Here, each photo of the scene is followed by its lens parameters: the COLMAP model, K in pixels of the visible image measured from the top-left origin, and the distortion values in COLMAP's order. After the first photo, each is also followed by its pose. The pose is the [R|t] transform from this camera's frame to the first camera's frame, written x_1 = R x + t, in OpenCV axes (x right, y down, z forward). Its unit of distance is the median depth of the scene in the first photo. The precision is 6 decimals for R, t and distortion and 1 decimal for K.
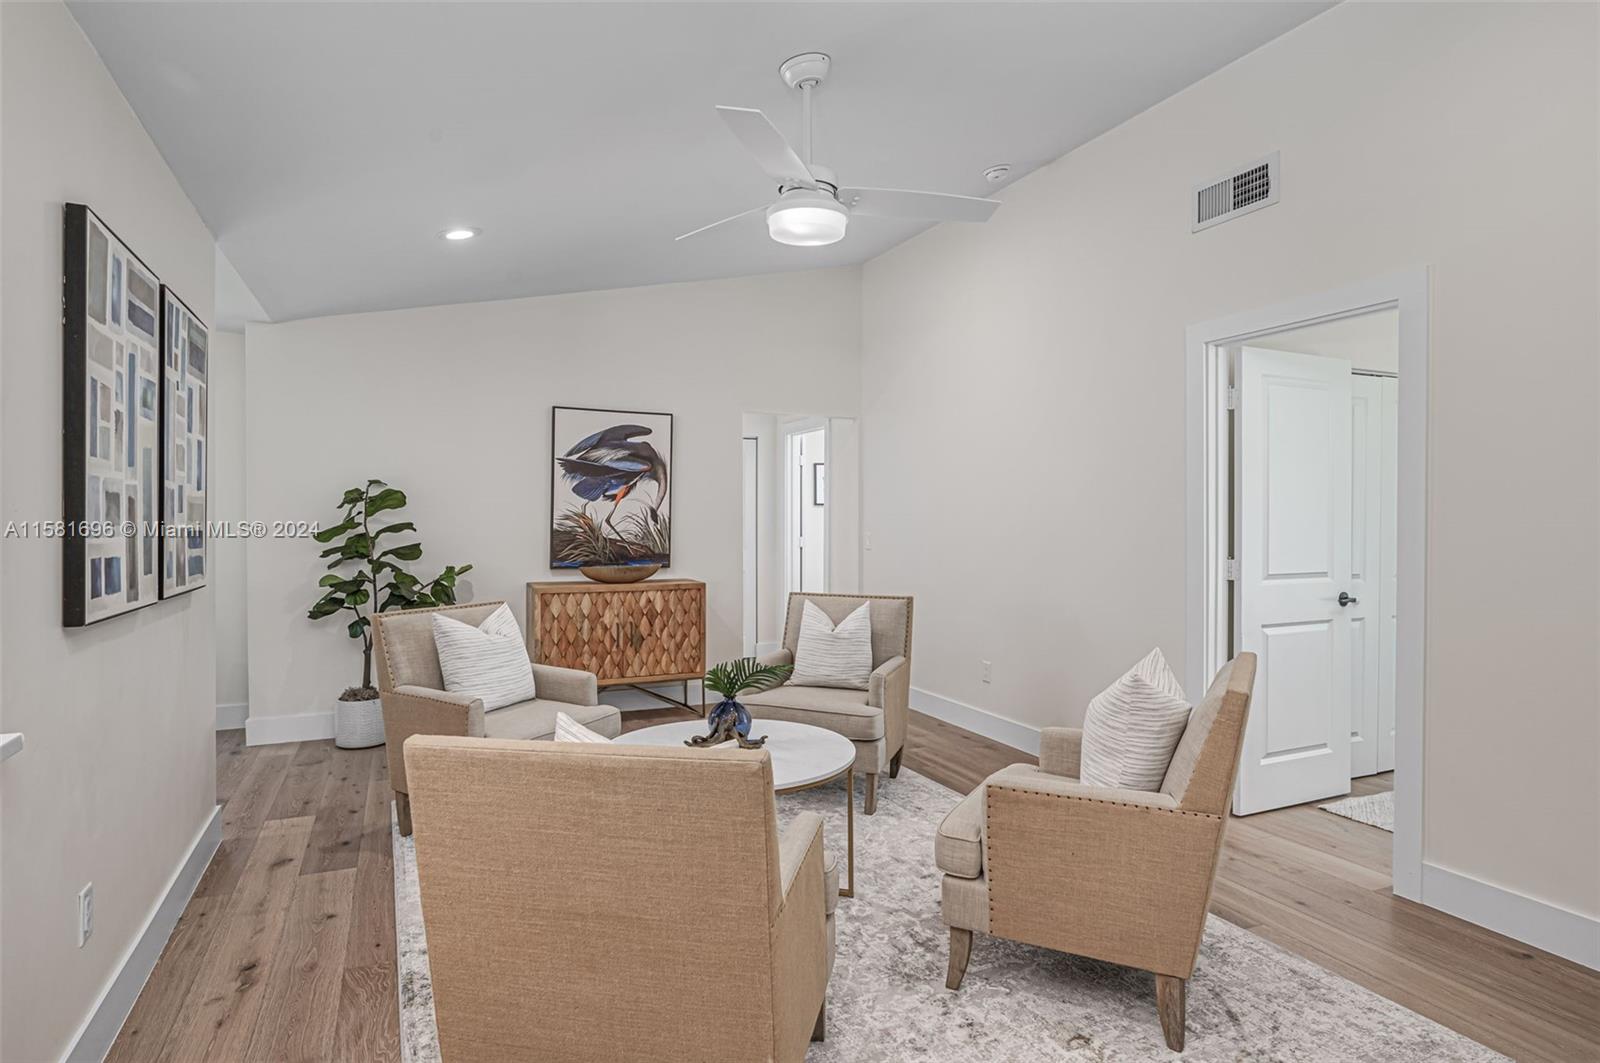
lens RADIAL K [[861.6, 0, 795.7], [0, 861.6, 524.9], [0, 0, 1]] dist [-0.001570, -0.000286]
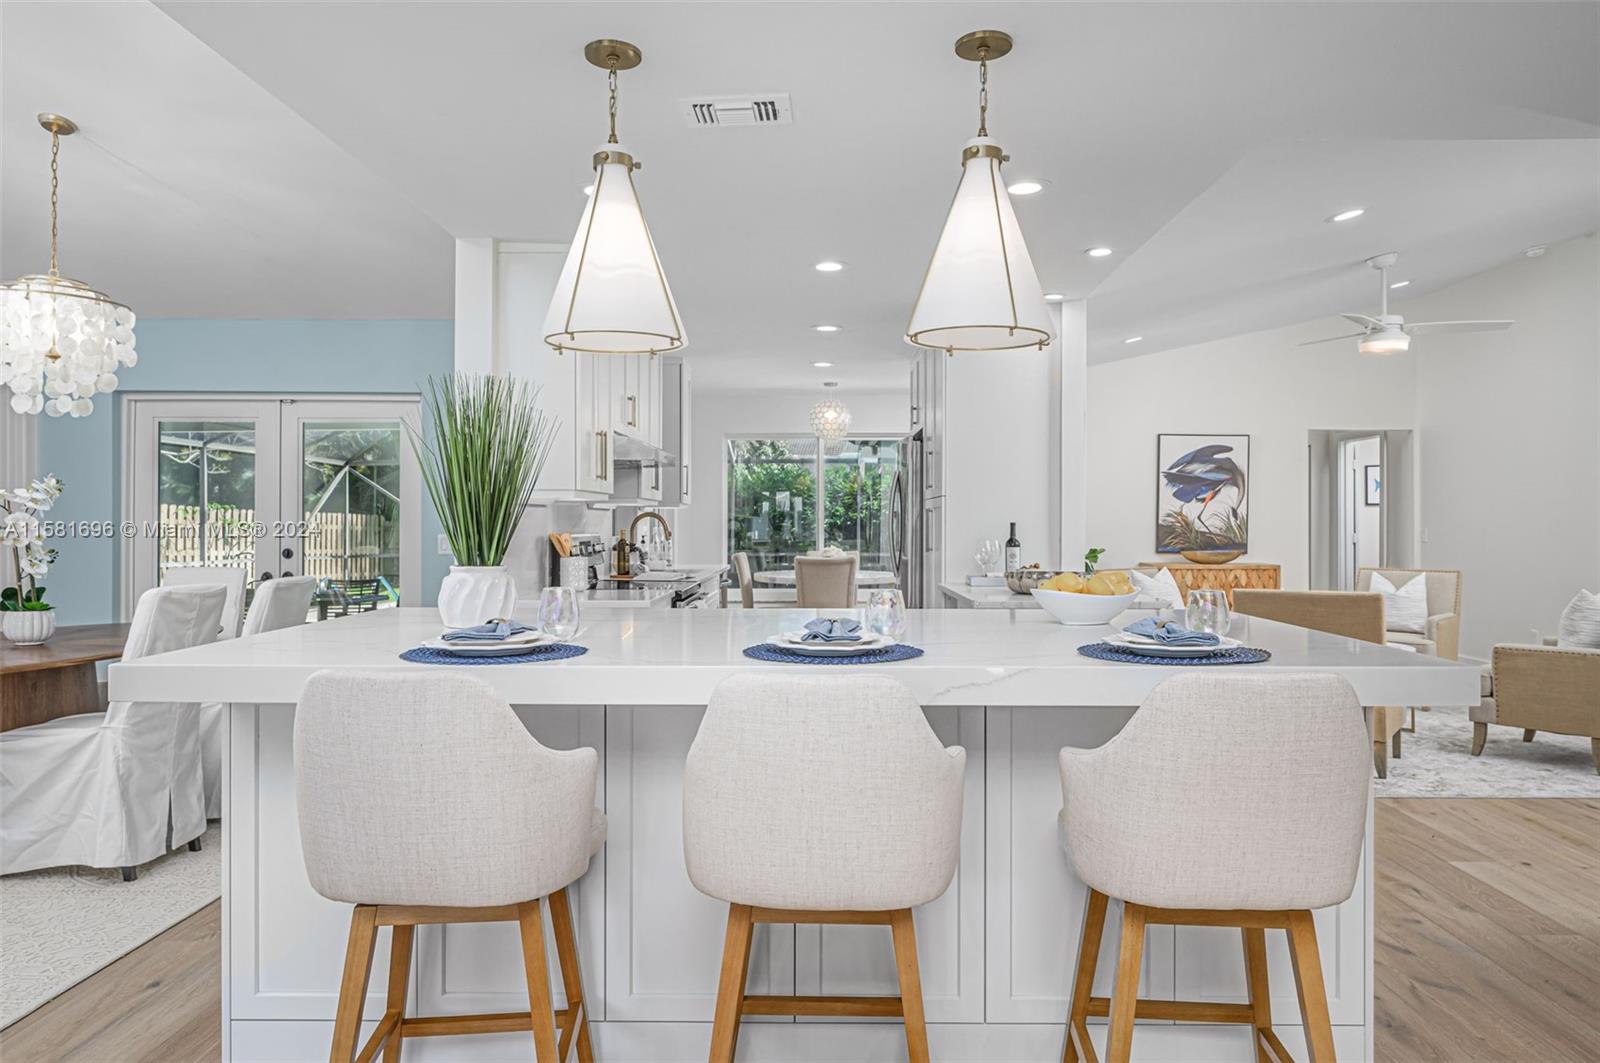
lens RADIAL K [[1037.1, 0, 816.0], [0, 1037.1, 521.9], [0, 0, 1]] dist [-0.005592, -0.000776]
pose [[0.901207, -0.000077, -0.433389, -0.057745], [-0.004350, 0.999948, -0.009223, 0.019067], [0.433367, 0.010197, 0.901160, -0.700275]]
